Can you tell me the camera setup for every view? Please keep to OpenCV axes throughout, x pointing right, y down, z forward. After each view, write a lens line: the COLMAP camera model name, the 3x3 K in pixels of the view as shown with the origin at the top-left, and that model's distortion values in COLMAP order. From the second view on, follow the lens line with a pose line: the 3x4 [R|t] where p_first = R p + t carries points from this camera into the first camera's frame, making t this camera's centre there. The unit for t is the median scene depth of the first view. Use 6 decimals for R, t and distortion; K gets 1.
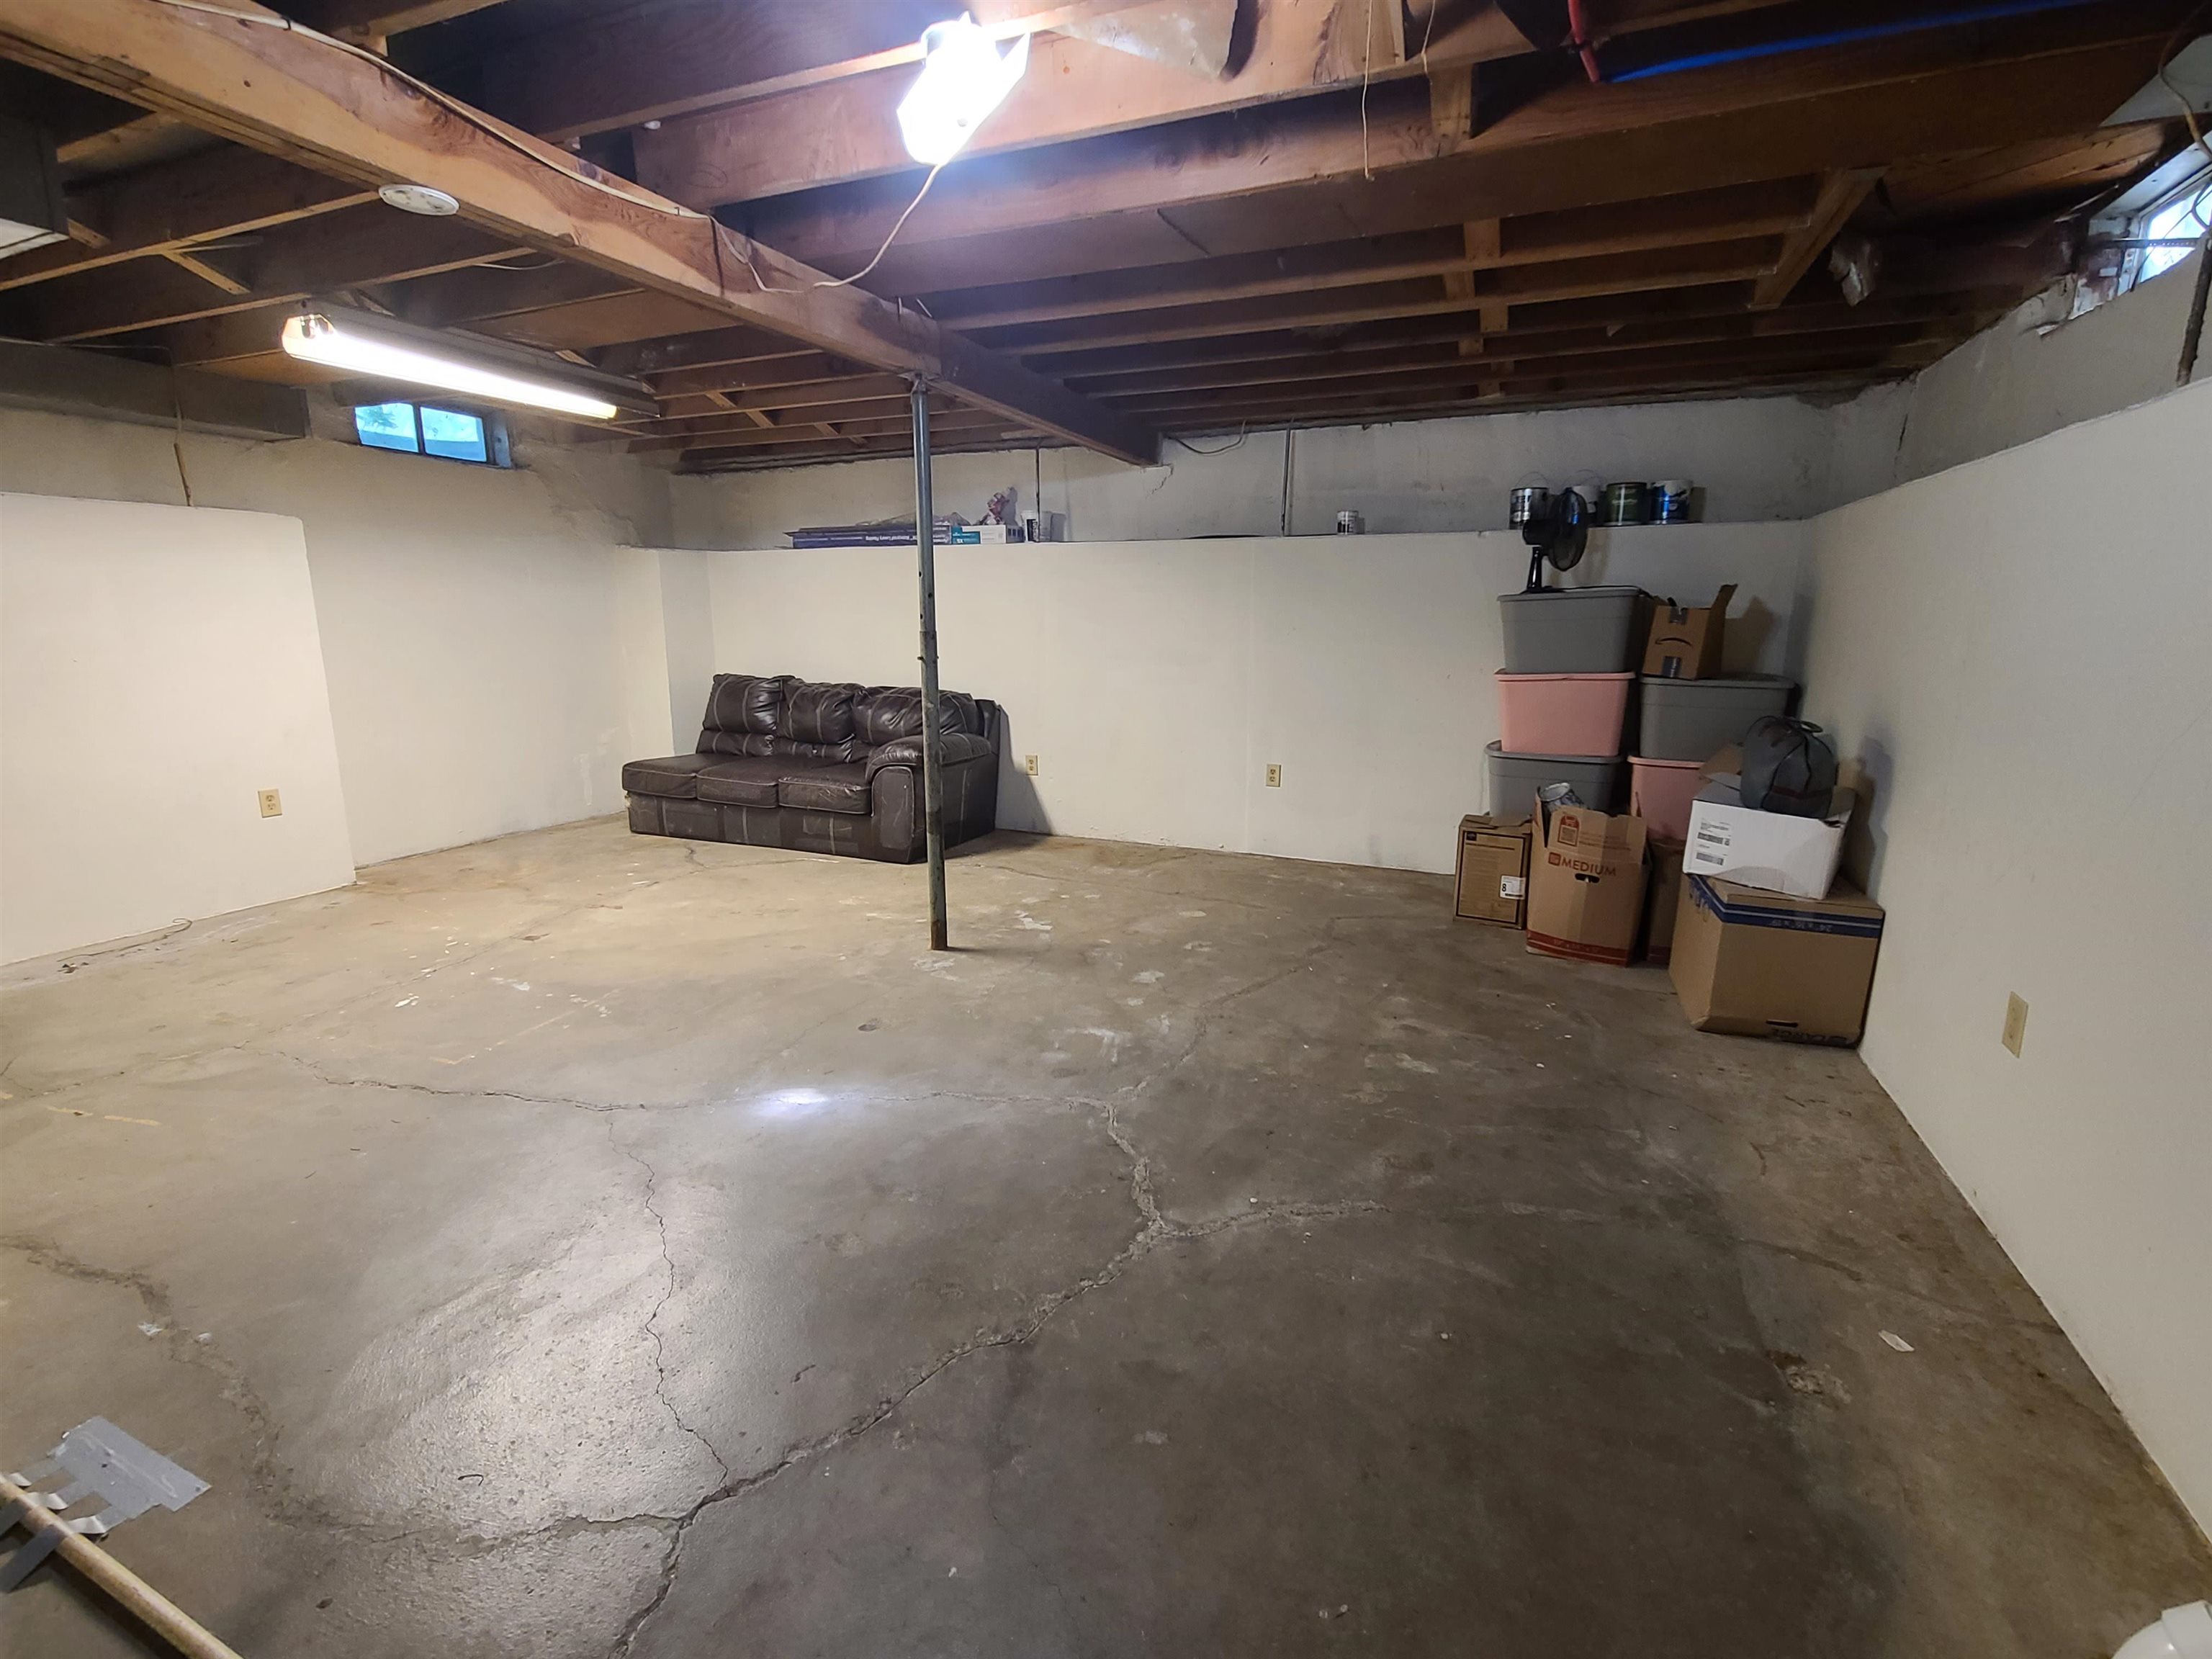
lens RADIAL K [[915.0, 0, 1106.0], [0, 915.0, 829.5], [0, 0, 1]] dist [0.000609, 0.000198]
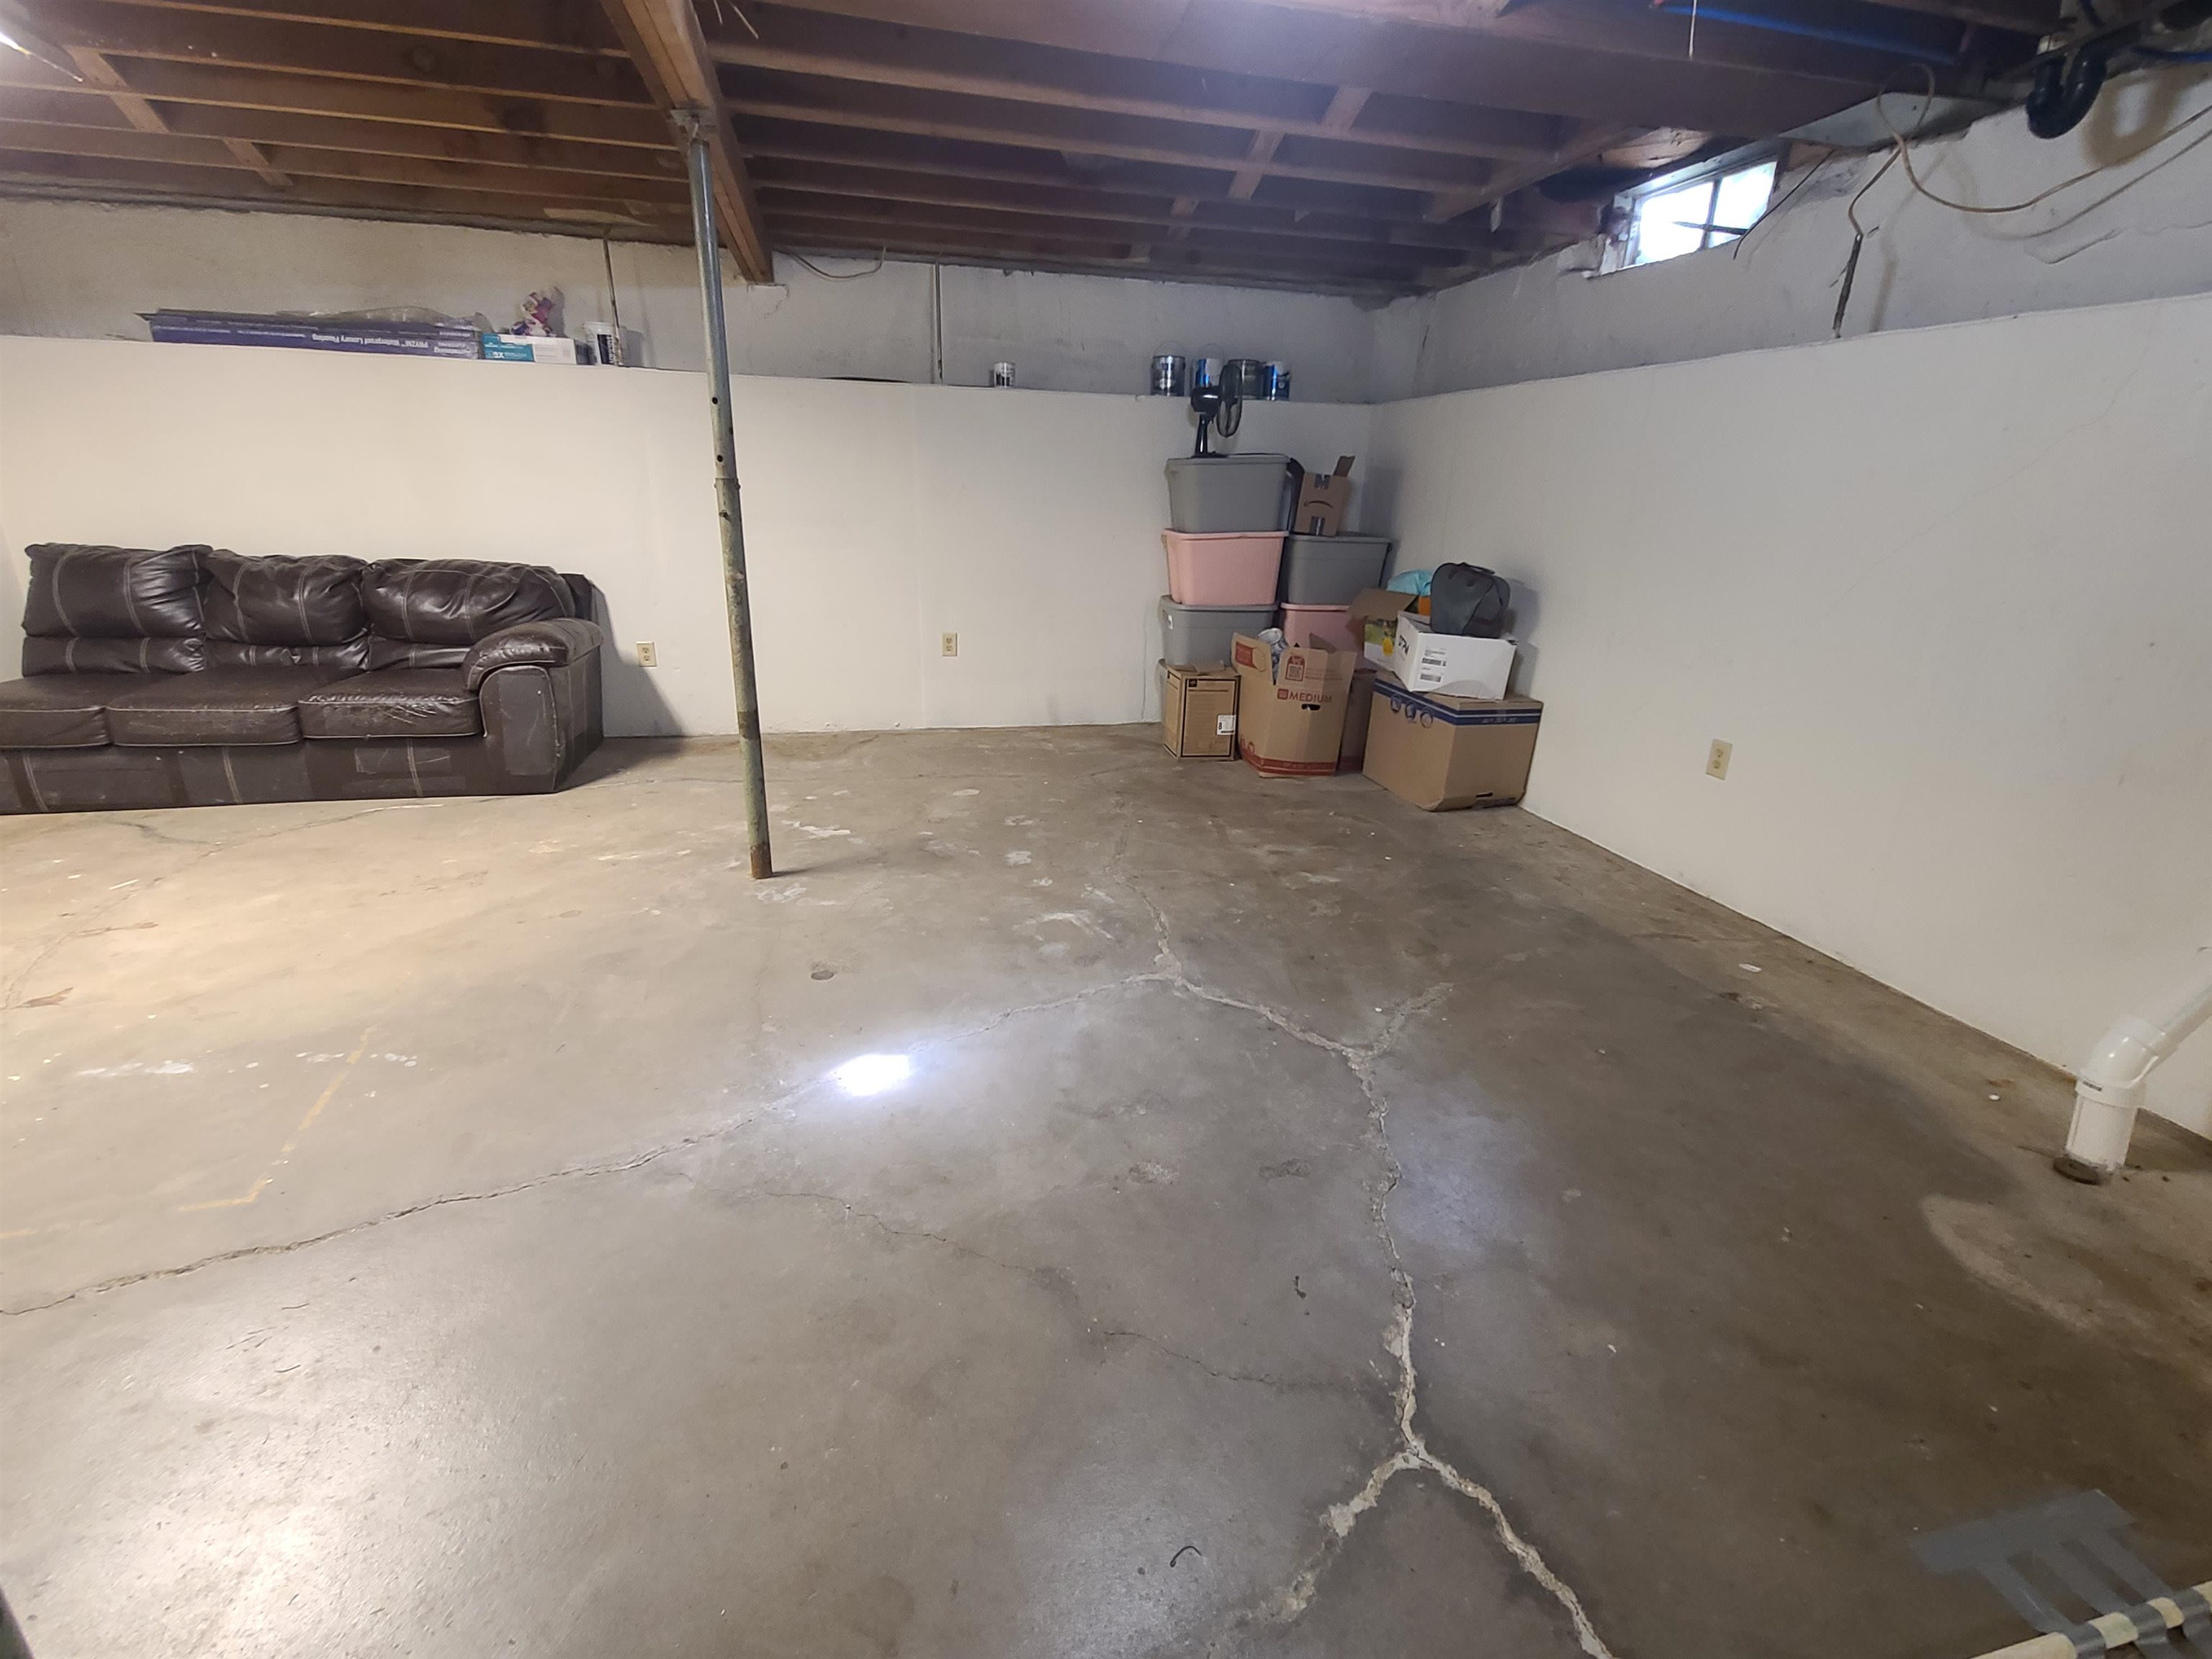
lens RADIAL K [[921.6, 0, 1113.0], [0, 921.6, 806.8], [0, 0, 1]] dist [0.003803, 0.000296]
pose [[0.828679, -0.165624, 0.534659, -0.341965], [0.104229, 0.984172, 0.143324, -0.017700], [-0.549934, -0.063043, 0.832826, 0.130138]]
